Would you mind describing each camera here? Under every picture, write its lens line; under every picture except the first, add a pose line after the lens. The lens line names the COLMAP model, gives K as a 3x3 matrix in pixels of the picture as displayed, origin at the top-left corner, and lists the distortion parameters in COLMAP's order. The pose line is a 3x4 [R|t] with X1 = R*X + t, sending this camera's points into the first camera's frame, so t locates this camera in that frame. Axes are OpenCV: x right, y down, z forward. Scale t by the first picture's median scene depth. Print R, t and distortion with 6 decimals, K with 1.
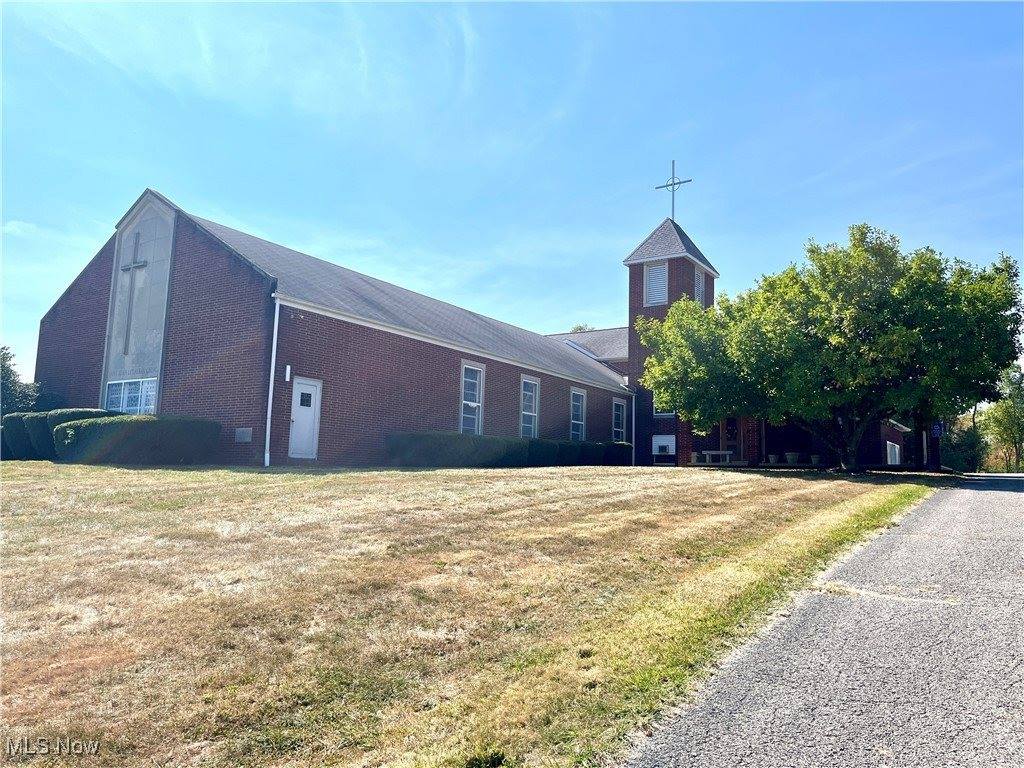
lens RADIAL K [[763.7, 0, 512.0], [0, 763.7, 384.0], [0, 0, 1]] dist [0.043620, -0.080586]
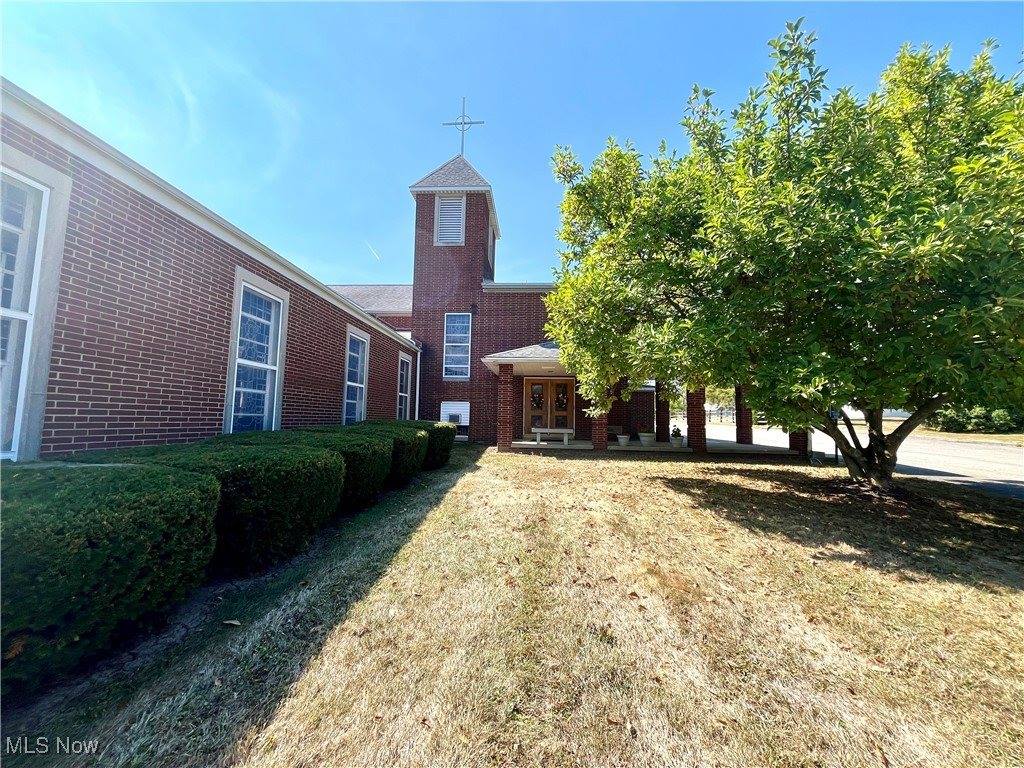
lens RADIAL K [[409.1, 0, 511.4], [0, 409.1, 389.3], [0, 0, 1]] dist [-0.018545, -0.000035]
pose [[0.857985, 0.024341, 0.513099, 0.022336], [-0.061305, 0.996590, 0.055233, 0.024900], [-0.510004, -0.078845, 0.856551, 0.581711]]
